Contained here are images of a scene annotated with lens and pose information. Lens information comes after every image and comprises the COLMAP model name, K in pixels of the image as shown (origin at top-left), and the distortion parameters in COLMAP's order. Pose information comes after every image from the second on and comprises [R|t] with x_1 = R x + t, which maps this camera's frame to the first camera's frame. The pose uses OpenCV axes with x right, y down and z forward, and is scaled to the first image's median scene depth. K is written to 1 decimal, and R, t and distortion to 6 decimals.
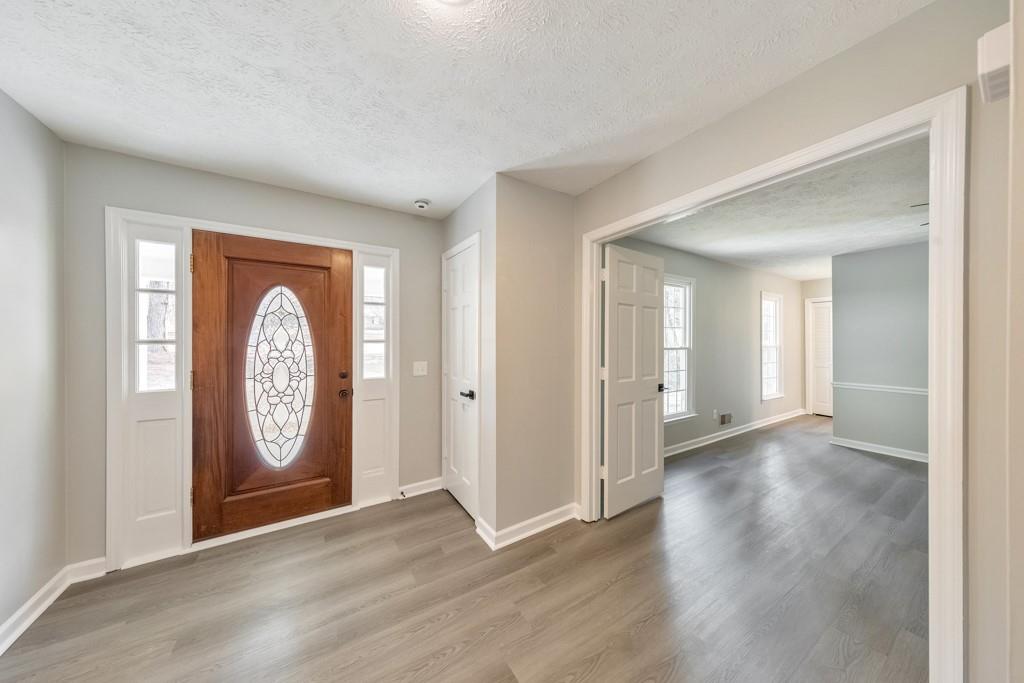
lens RADIAL K [[321.3, 0, 512.0], [0, 321.3, 341.5], [0, 0, 1]] dist [0.001157, 0.000069]
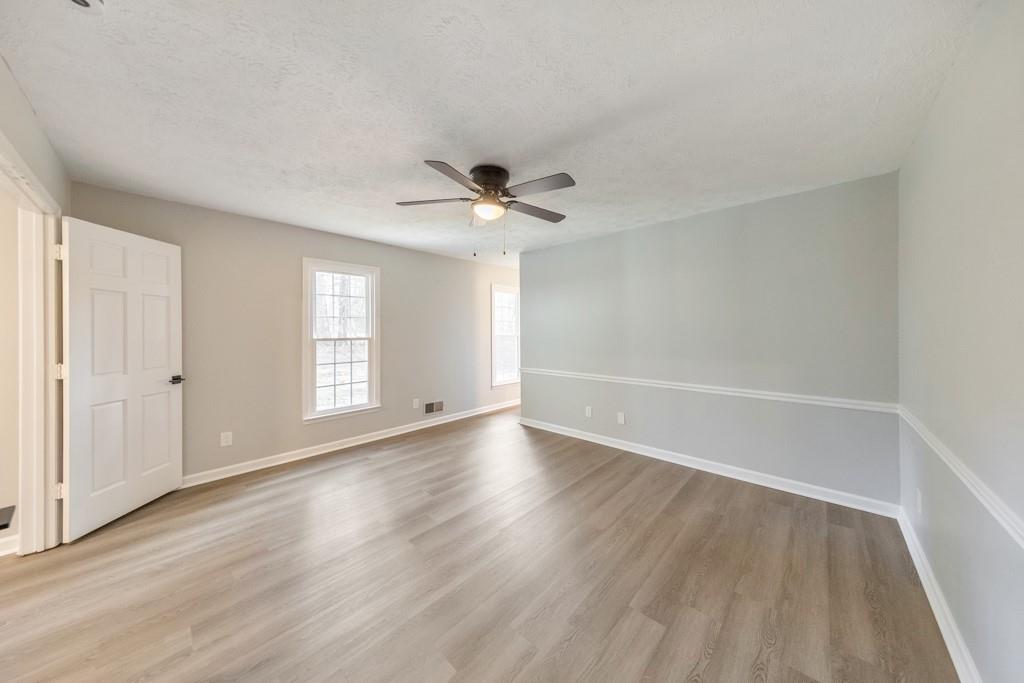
lens RADIAL K [[328.6, 0, 513.0], [0, 328.6, 337.4], [0, 0, 1]] dist [0.000269, -0.000009]
pose [[0.961141, -0.009132, 0.275906, 0.682193], [0.004421, 0.999834, 0.017692, 0.001312], [-0.276021, -0.015785, 0.961022, -0.080778]]
